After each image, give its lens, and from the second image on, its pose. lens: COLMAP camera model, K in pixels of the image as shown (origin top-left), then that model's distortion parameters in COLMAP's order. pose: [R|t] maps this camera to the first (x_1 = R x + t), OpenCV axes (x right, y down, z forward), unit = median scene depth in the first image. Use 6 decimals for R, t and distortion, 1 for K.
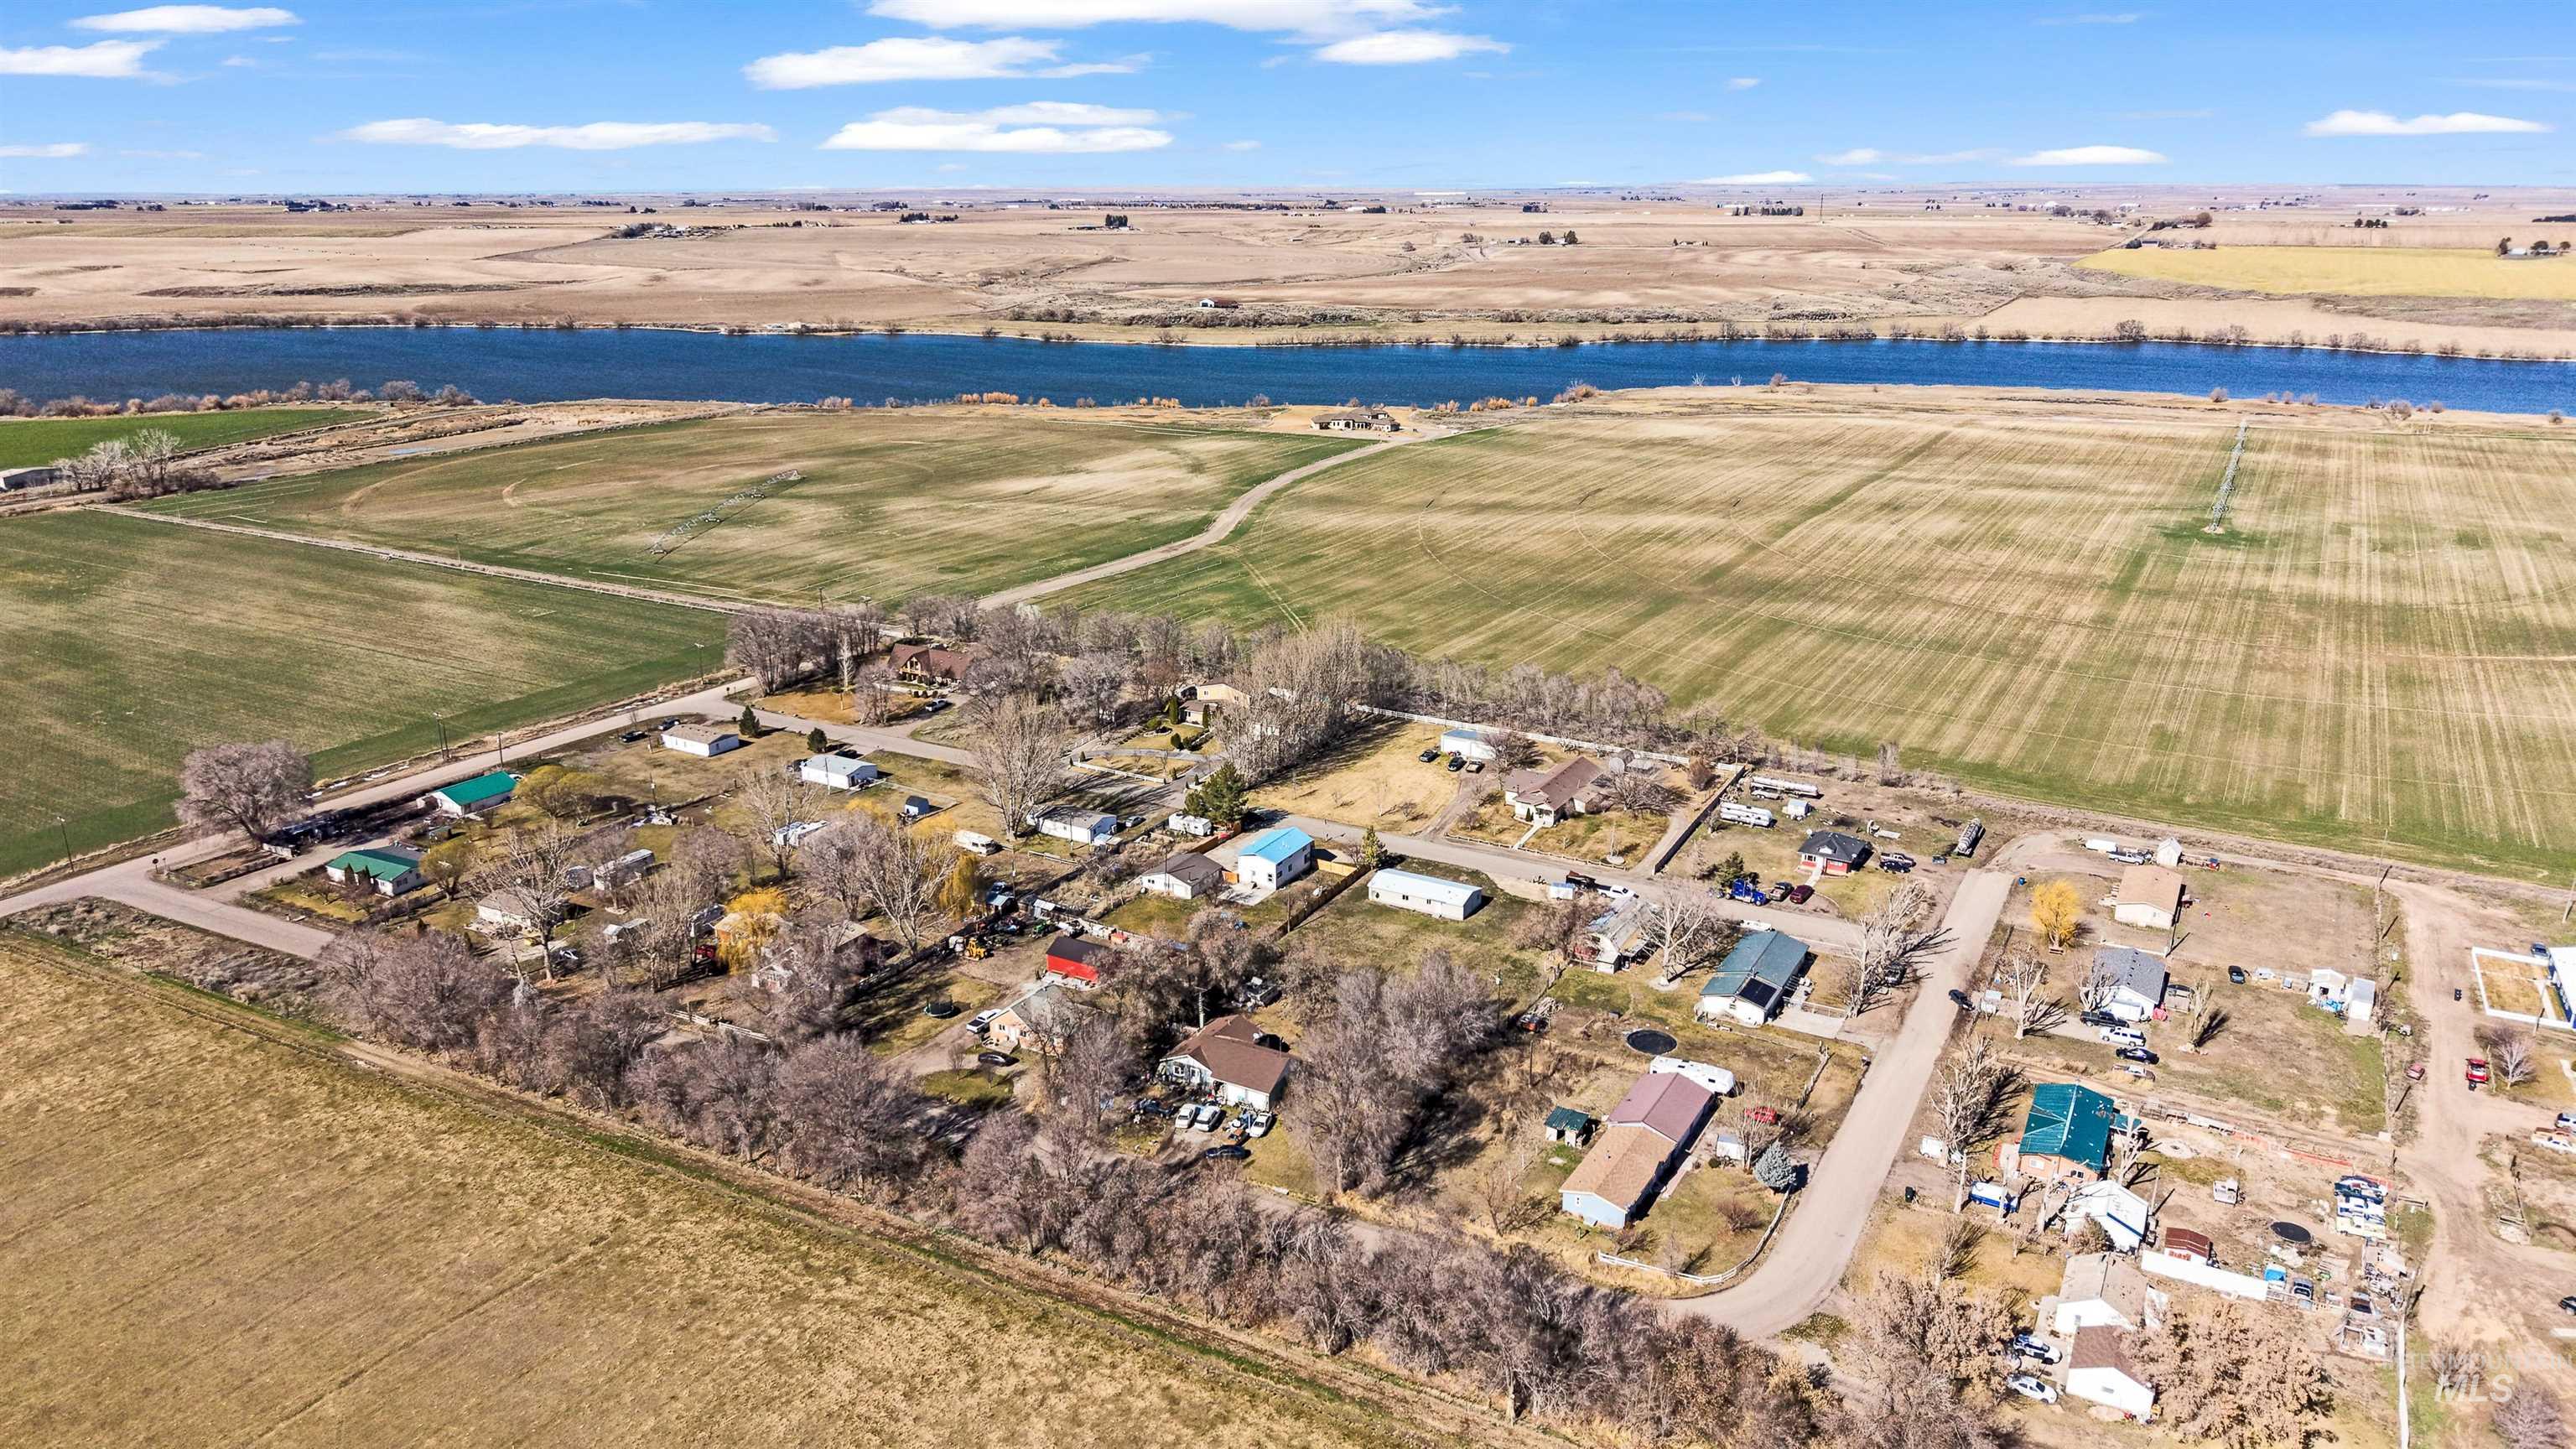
lens RADIAL K [[1757.8, 0, 1295.4], [0, 1757.8, 732.7], [0, 0, 1]] dist [0.030839, -0.044682]
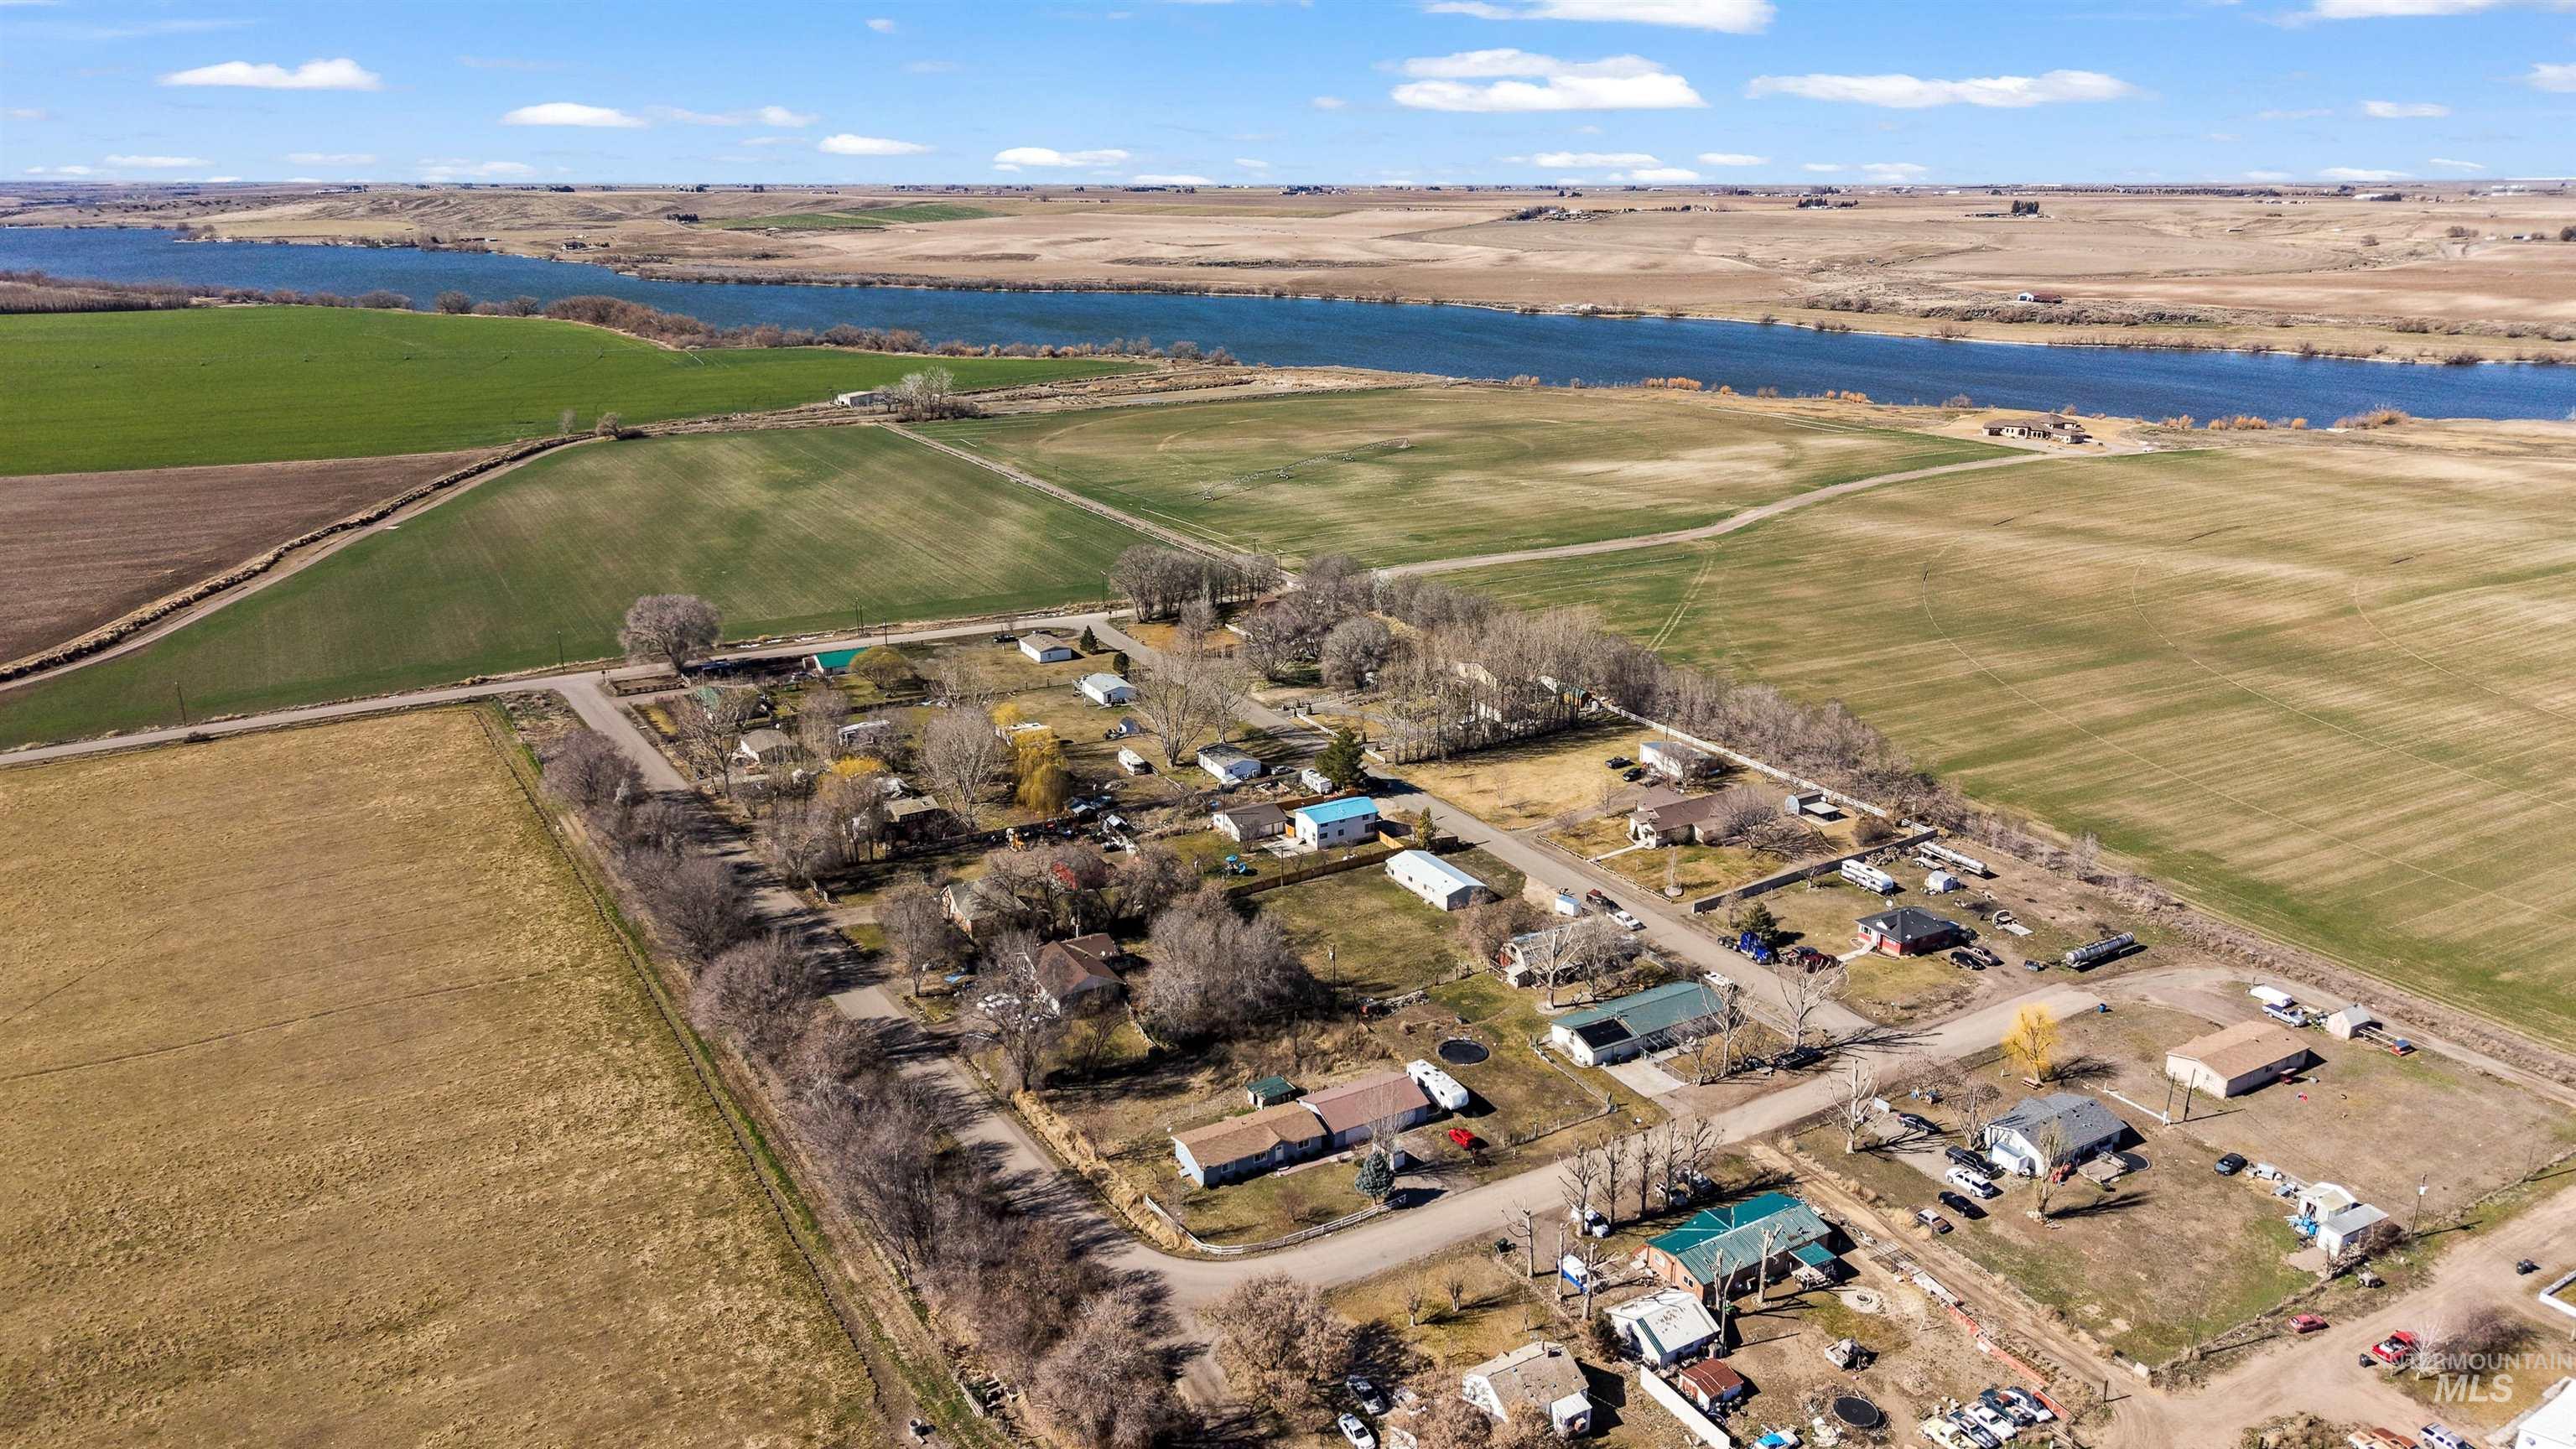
lens RADIAL K [[1757.8, 0, 1277.7], [0, 1757.8, 731.3], [0, 0, 1]] dist [0.030839, -0.044682]
pose [[0.857040, 0.154798, -0.491447, 0.366266], [-0.151239, 0.987367, 0.047258, -0.019821], [0.492554, 0.033824, 0.869624, 0.062922]]
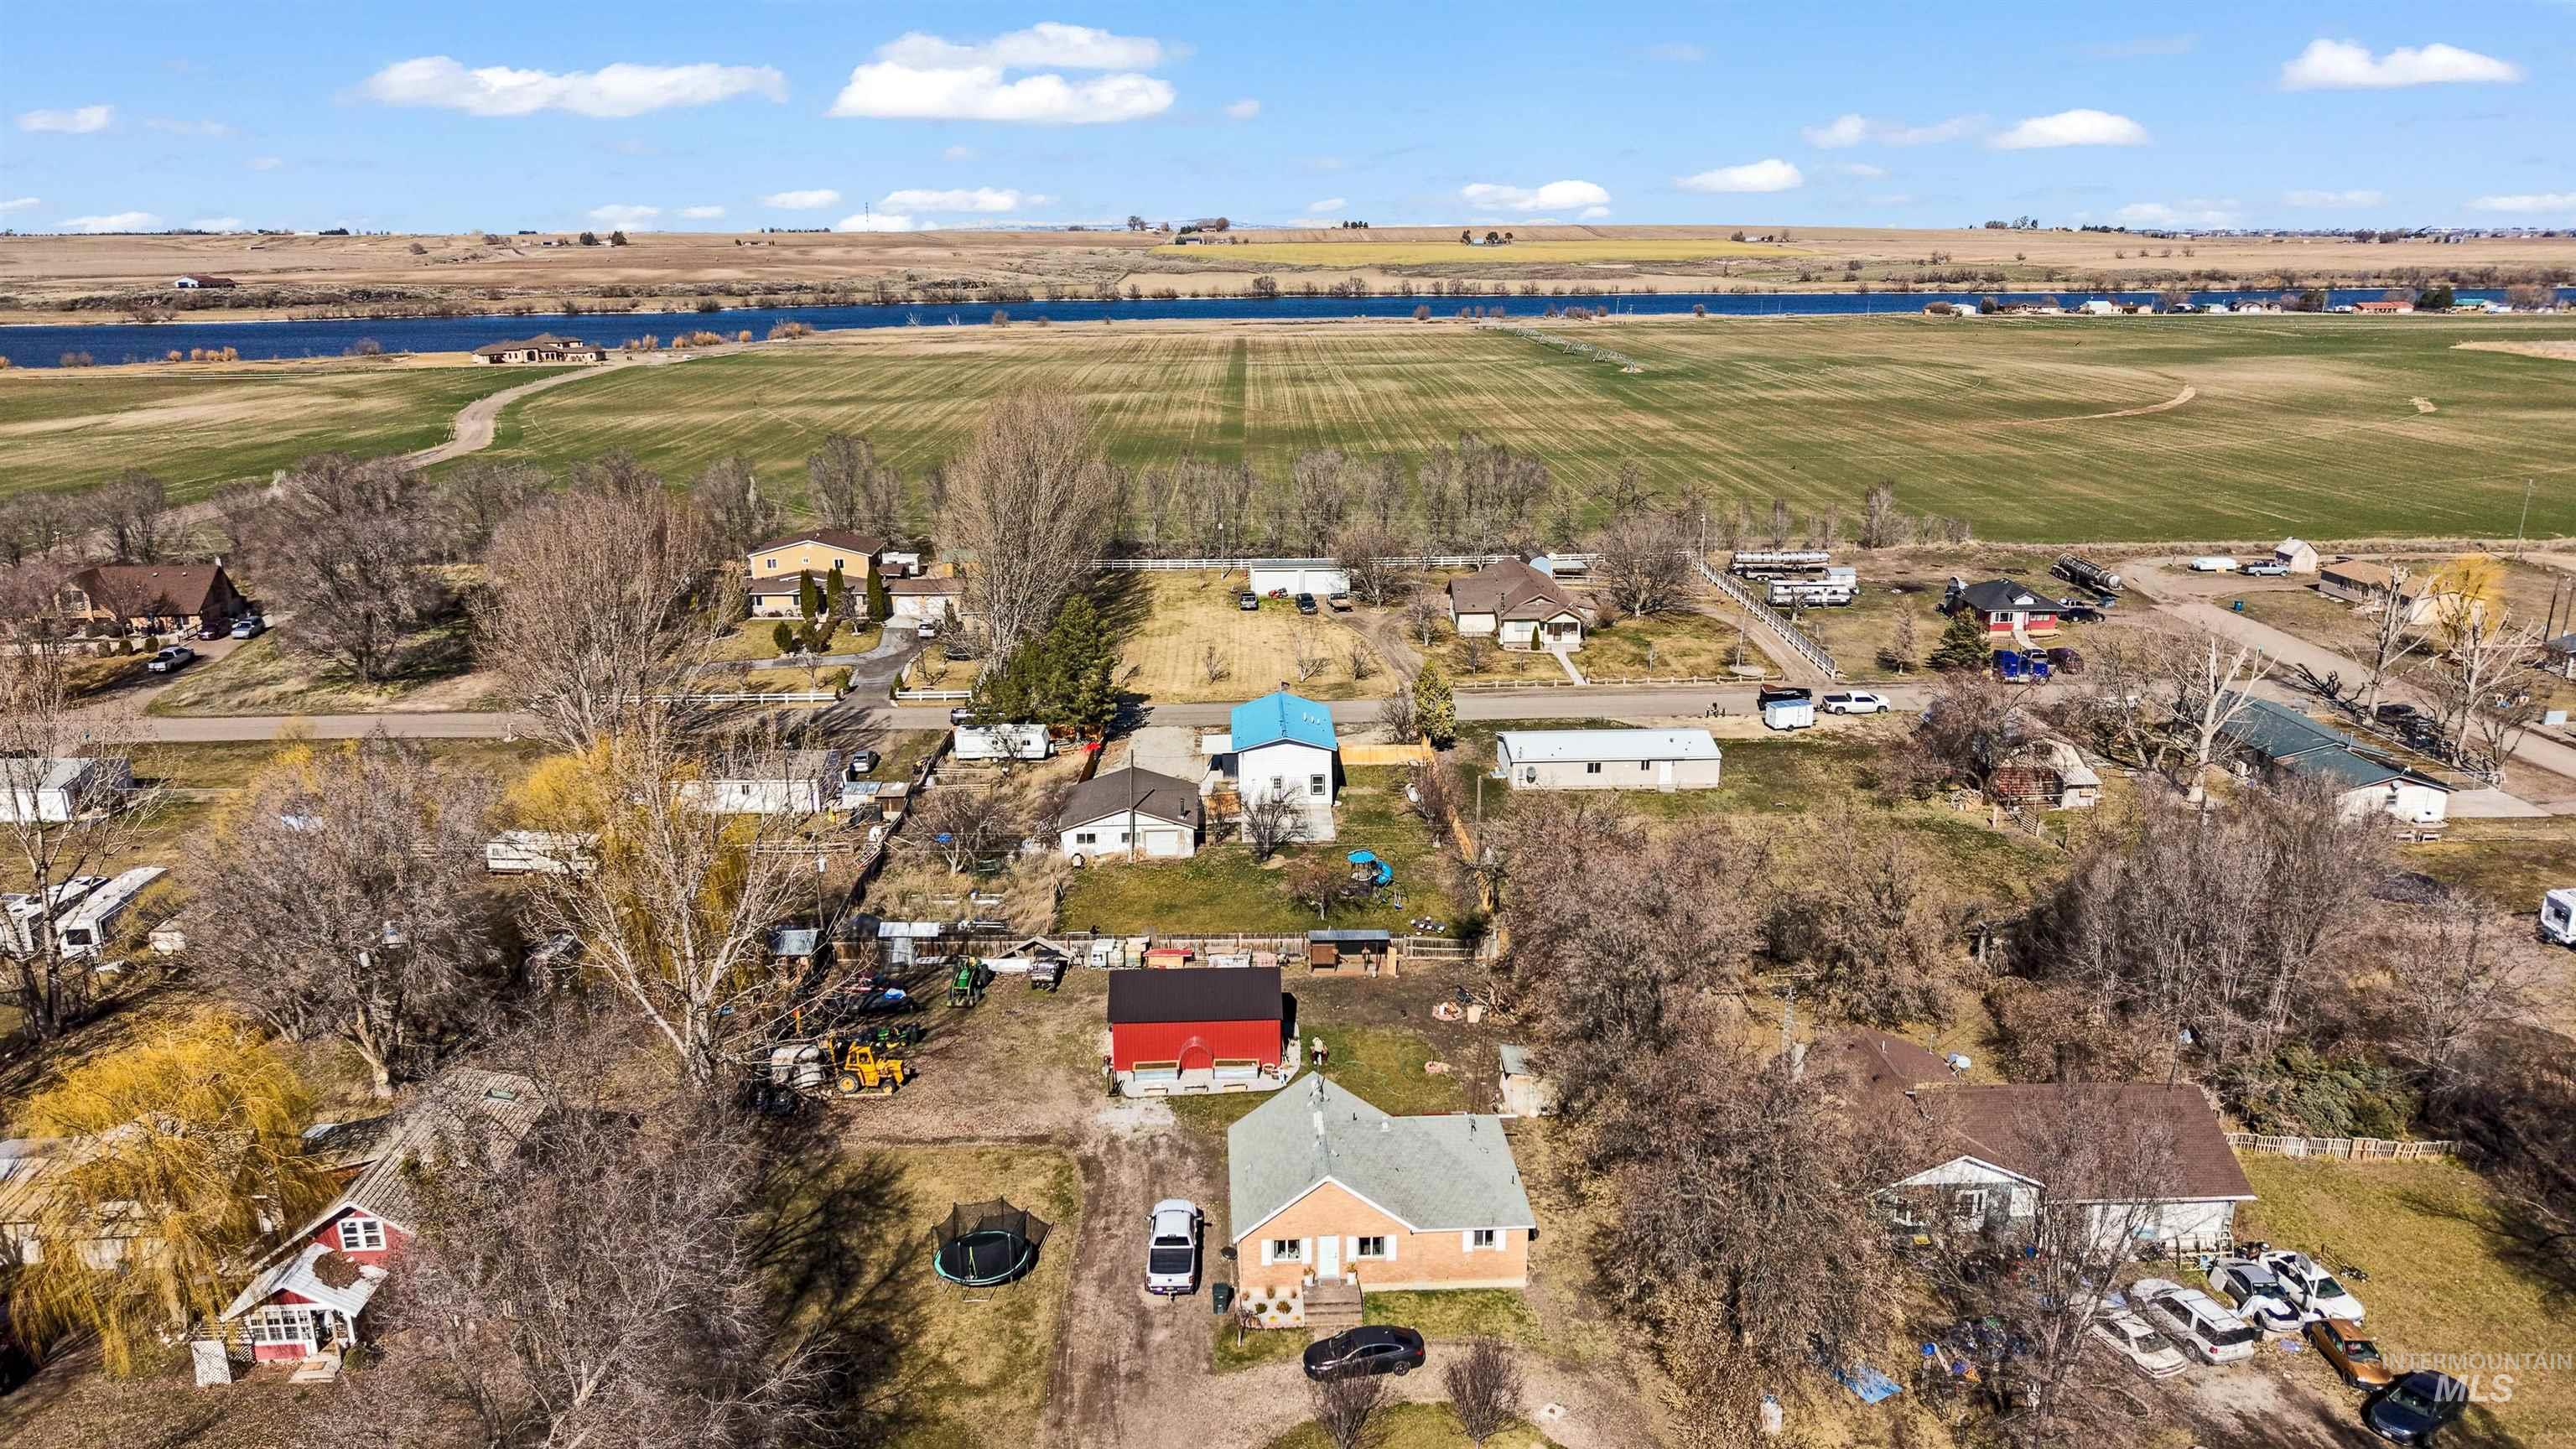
lens RADIAL K [[1757.8, 0, 1294.3], [0, 1757.8, 727.9], [0, 0, 1]] dist [0.030839, -0.044682]
pose [[0.851563, -0.146611, 0.503335, -0.196950], [0.164022, 0.986408, 0.009821, 0.048504], [-0.497933, 0.074195, 0.864036, 0.468007]]
